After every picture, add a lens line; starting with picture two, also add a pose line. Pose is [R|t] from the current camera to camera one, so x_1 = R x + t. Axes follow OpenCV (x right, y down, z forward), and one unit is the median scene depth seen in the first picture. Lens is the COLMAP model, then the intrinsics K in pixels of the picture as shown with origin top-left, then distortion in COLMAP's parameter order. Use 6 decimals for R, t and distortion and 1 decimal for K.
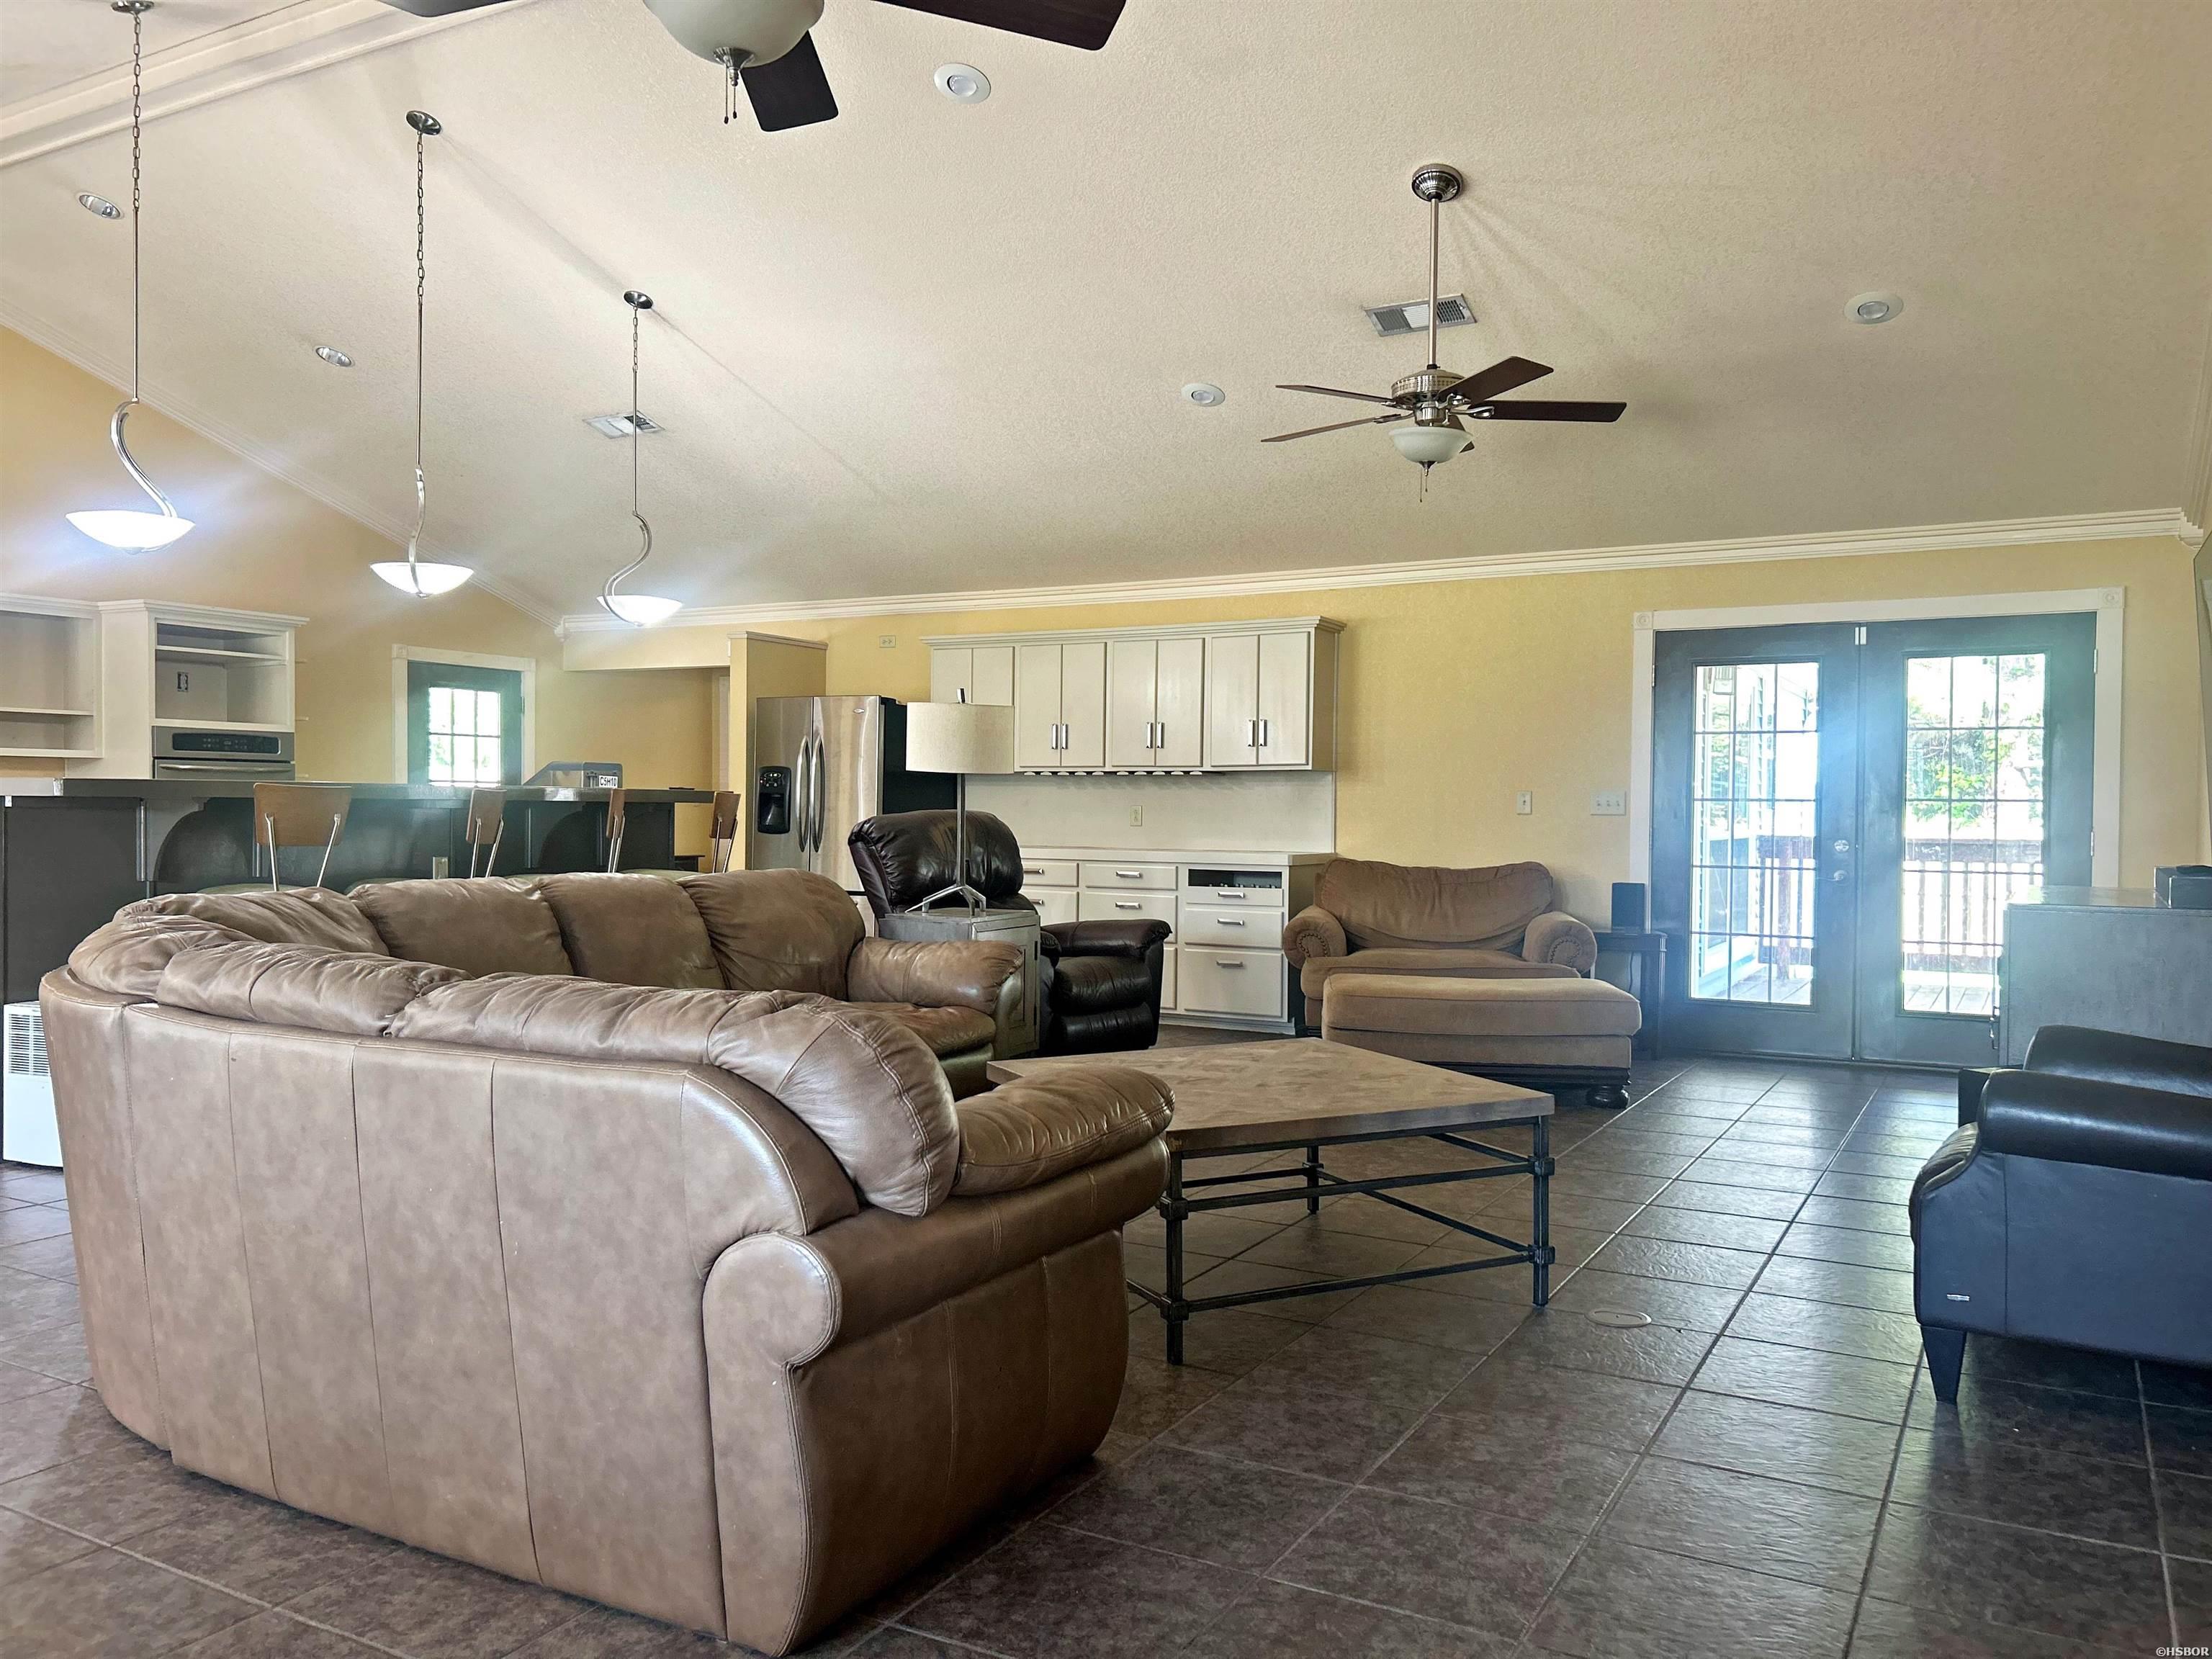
lens RADIAL K [[1672.6, 0, 1107.1], [0, 1672.6, 828.4], [0, 0, 1]] dist [0.011320, -0.003420]
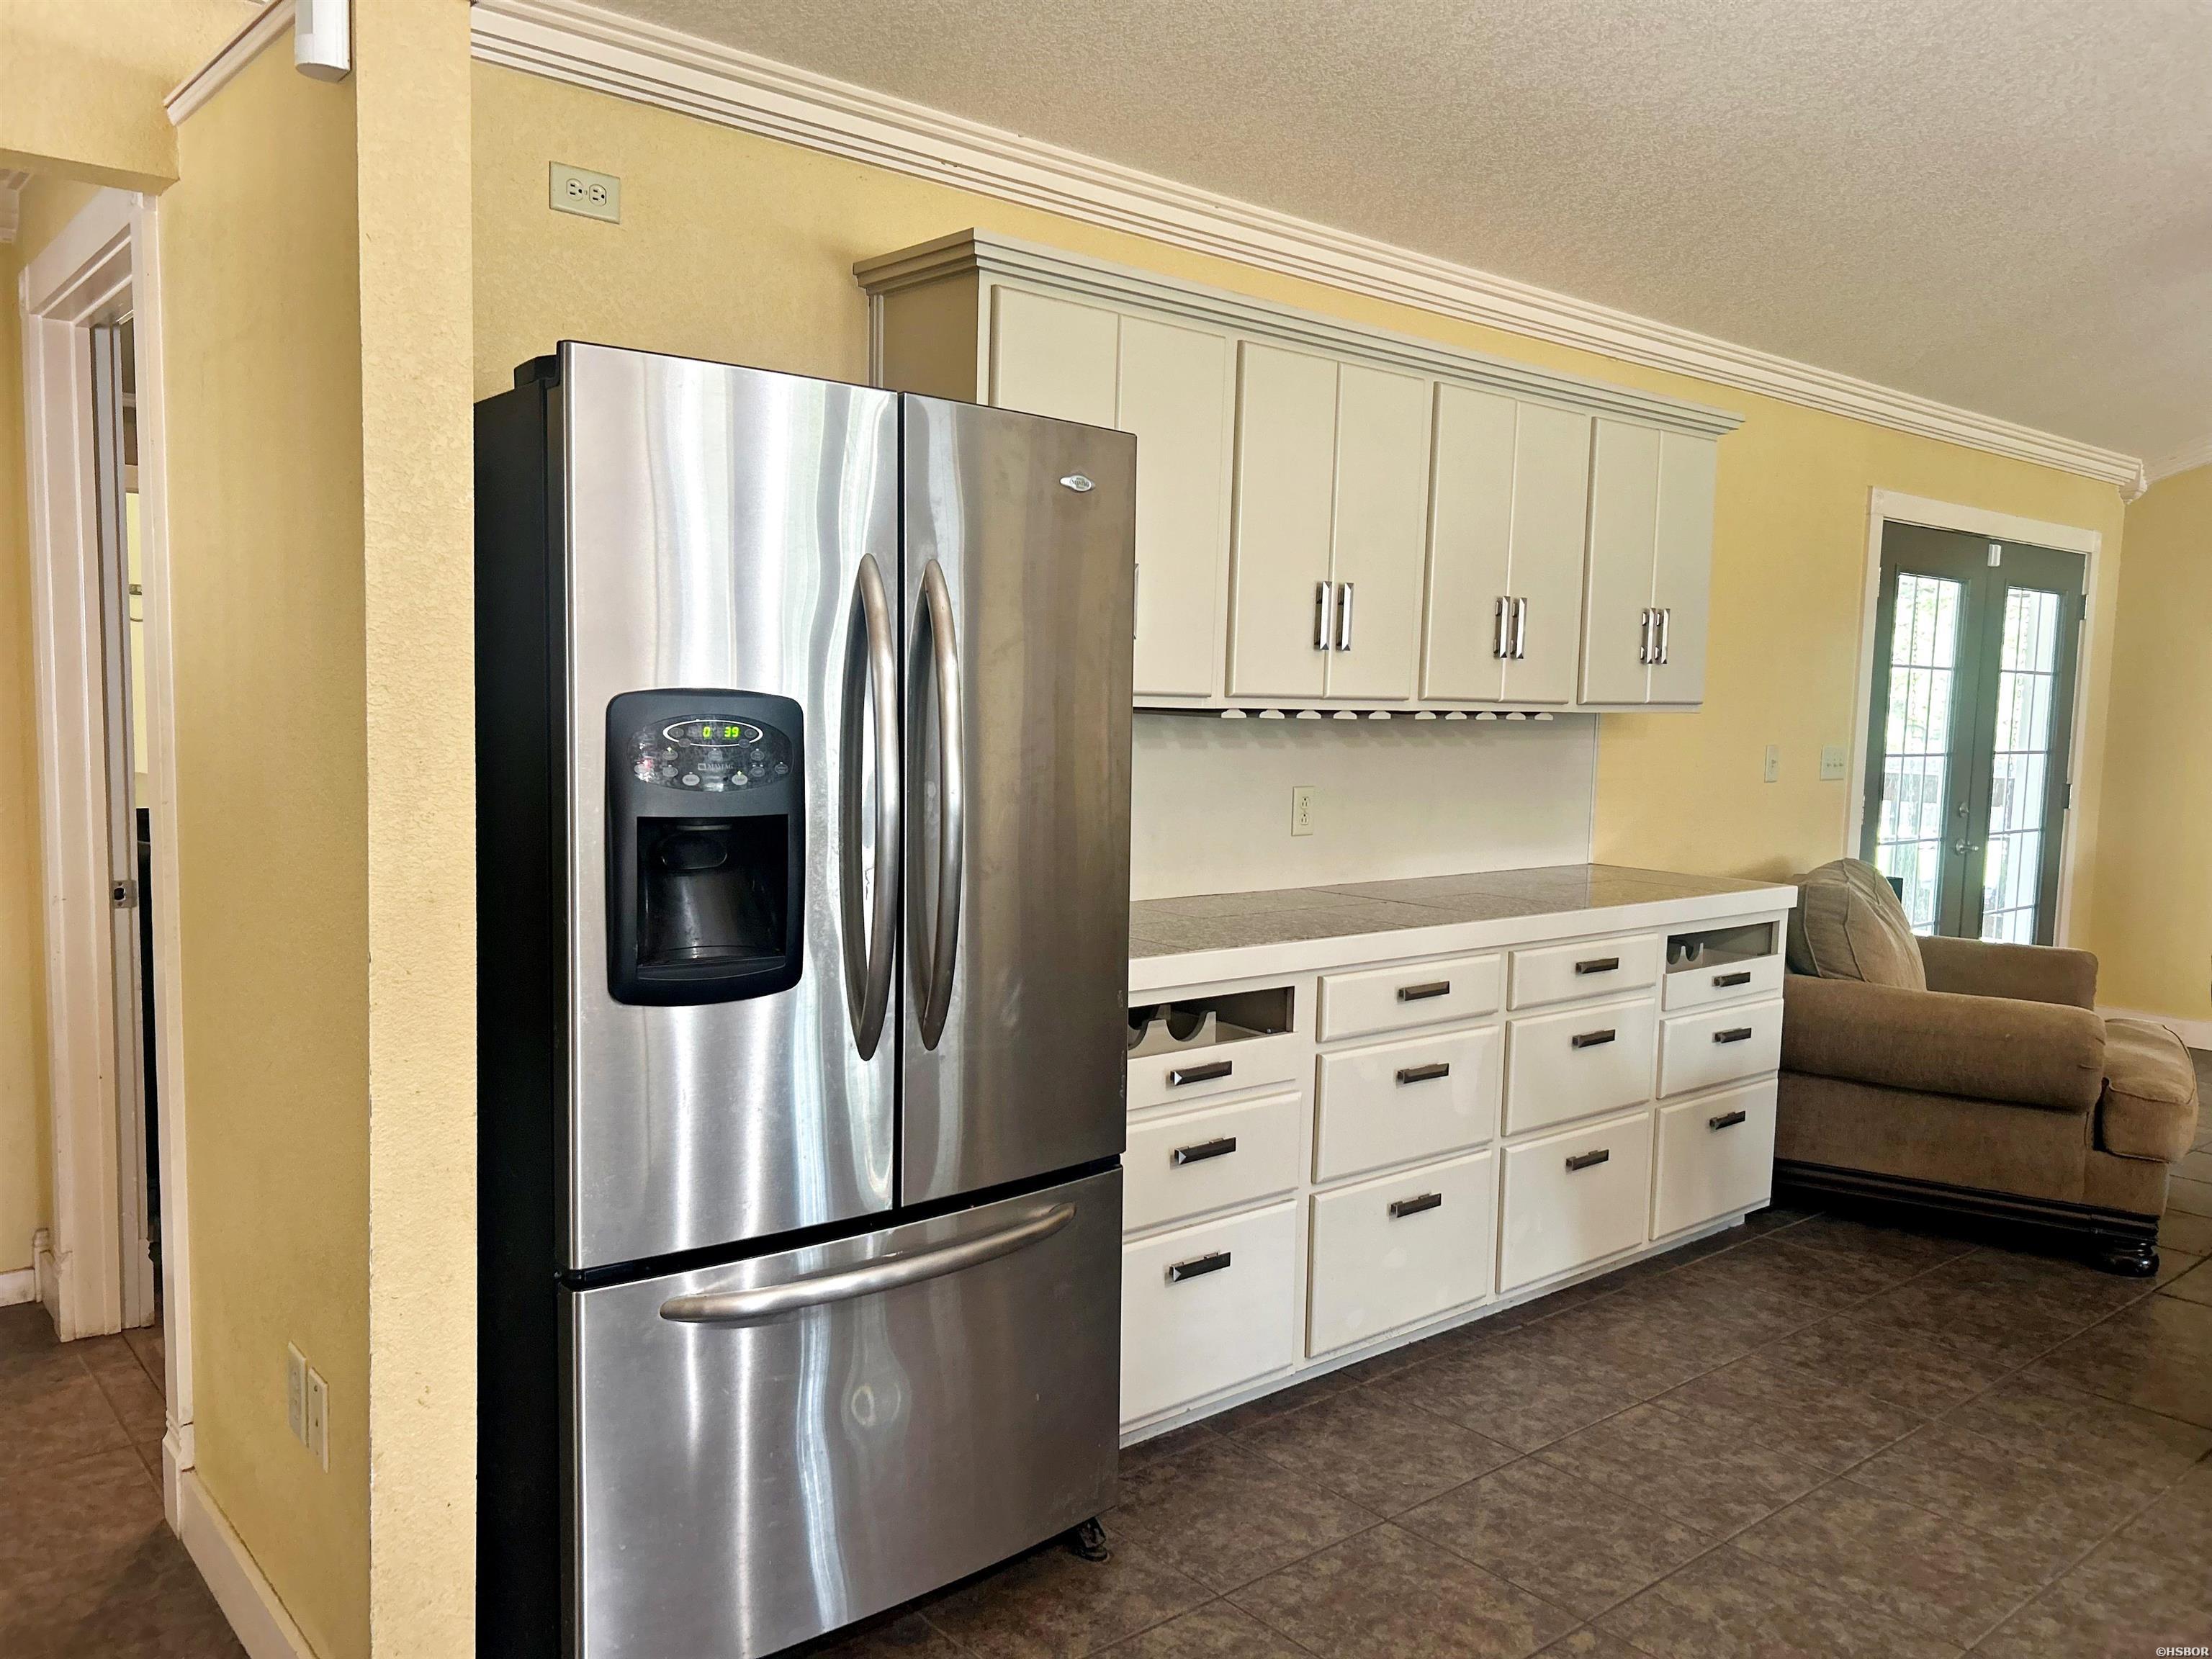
lens RADIAL K [[1672.6, 0, 1104.4], [0, 1672.6, 834.8], [0, 0, 1]] dist [0.011320, -0.003420]
pose [[0.349864, -0.081552, 0.933244, -0.409333], [-0.008270, 0.995896, 0.090127, -0.040694], [-0.936764, -0.039251, 0.347753, 0.935936]]
